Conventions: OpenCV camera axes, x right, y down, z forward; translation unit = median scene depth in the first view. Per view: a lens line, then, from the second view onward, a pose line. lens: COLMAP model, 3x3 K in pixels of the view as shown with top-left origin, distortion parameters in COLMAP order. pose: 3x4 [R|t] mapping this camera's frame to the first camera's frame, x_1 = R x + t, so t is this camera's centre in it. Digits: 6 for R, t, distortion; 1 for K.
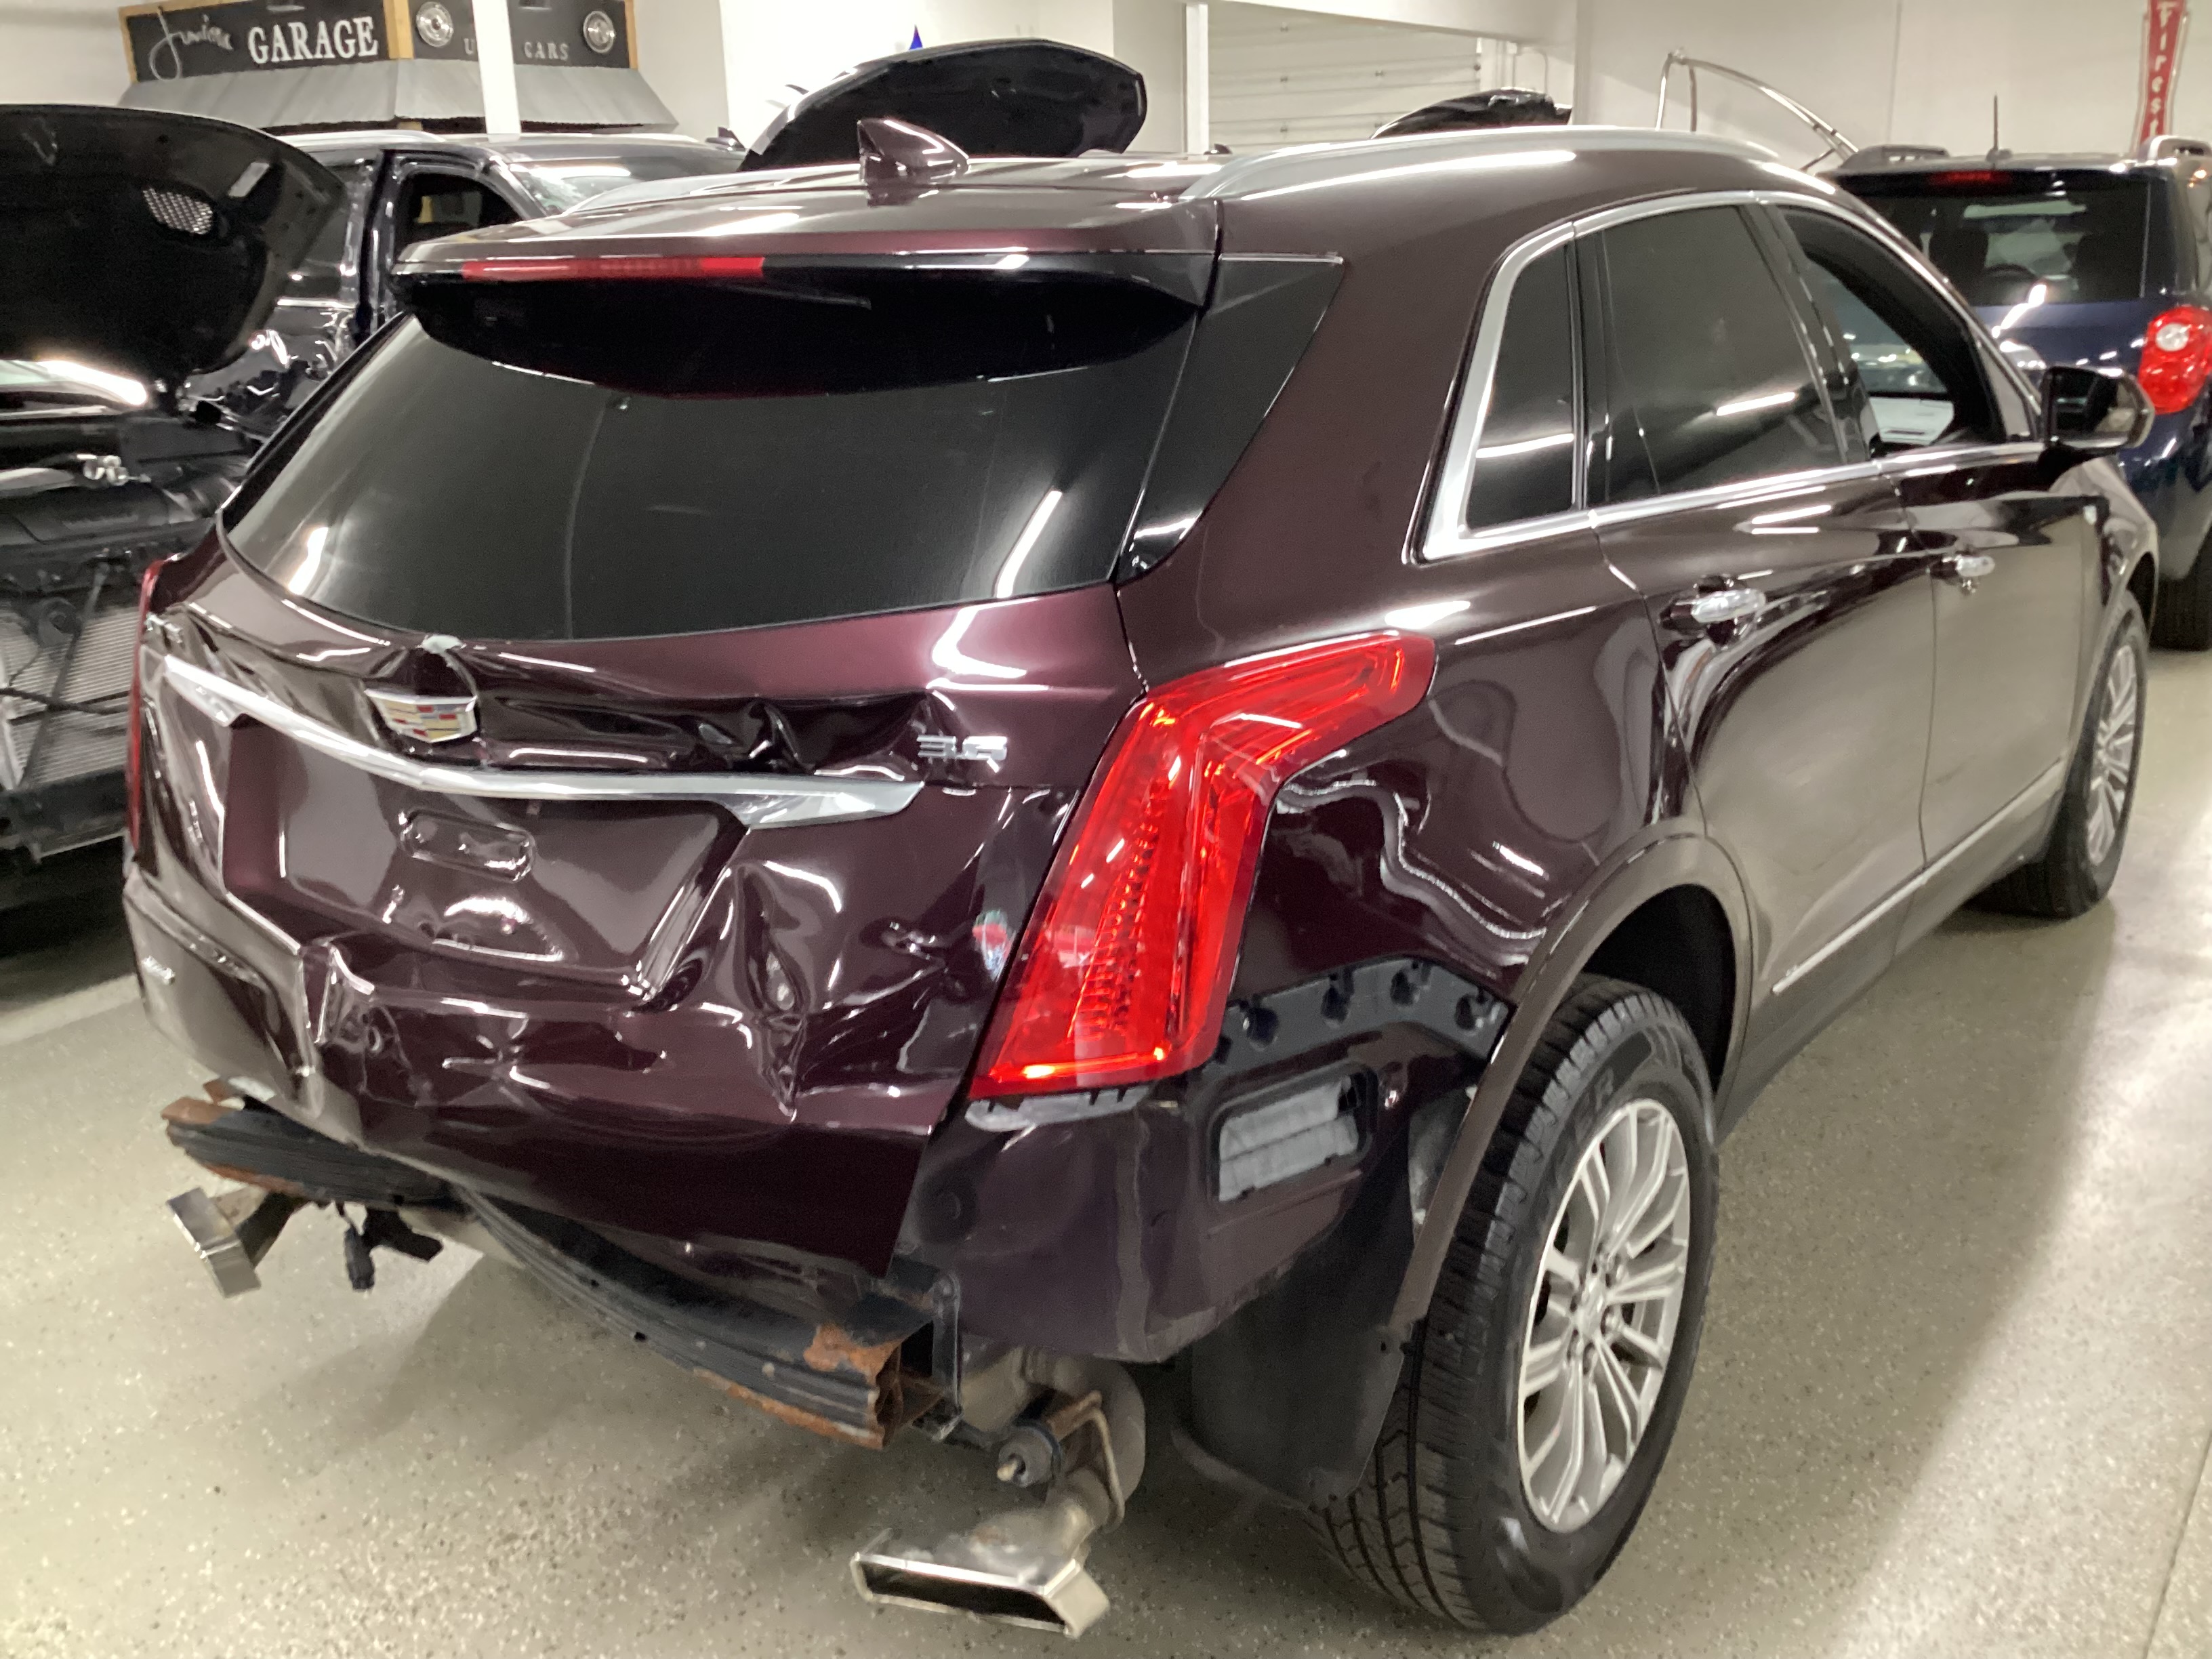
lens RADIAL K [[2013.8, 0, 1106.8], [0, 2013.8, 829.2], [0, 0, 1]] dist [0.055505, -0.061987]
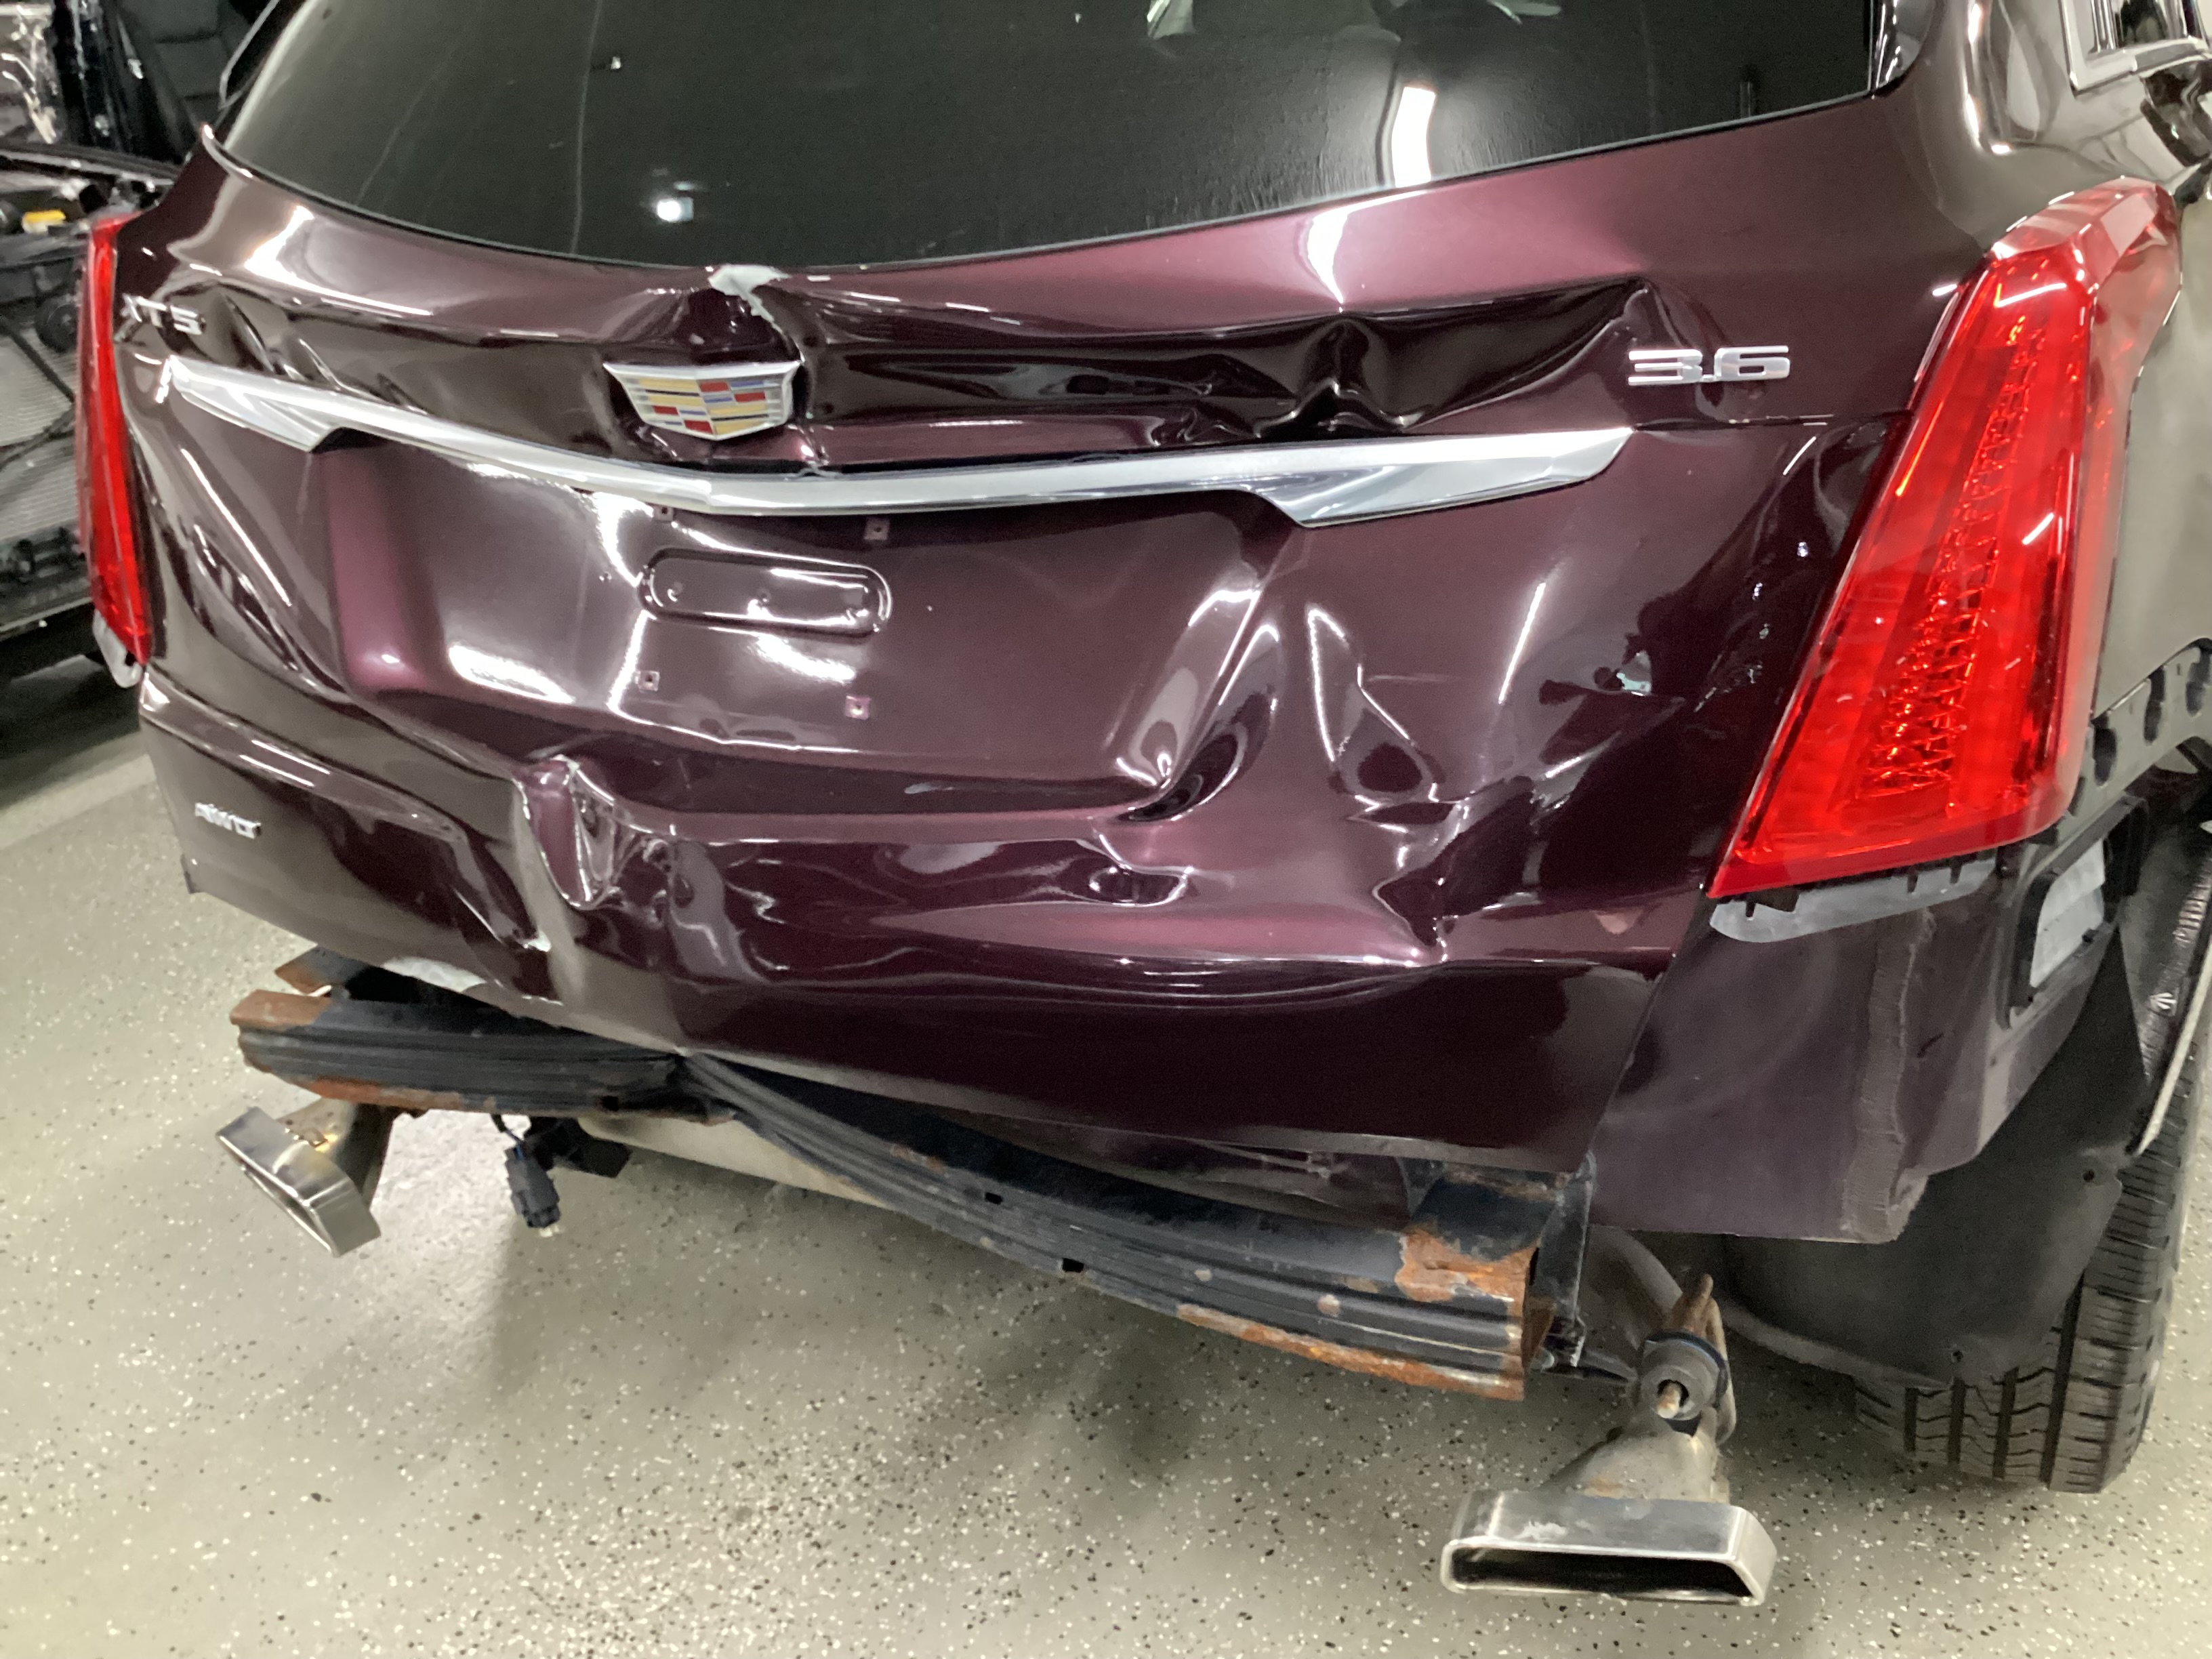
lens RADIAL K [[2013.8, 0, 1104.6], [0, 2013.8, 787.1], [0, 0, 1]] dist [0.055505, -0.061987]
pose [[0.986792, -0.082903, 0.139170, -0.302424], [0.069436, 0.992663, 0.098984, 0.013387], [-0.146355, -0.088013, 0.985309, 0.312680]]
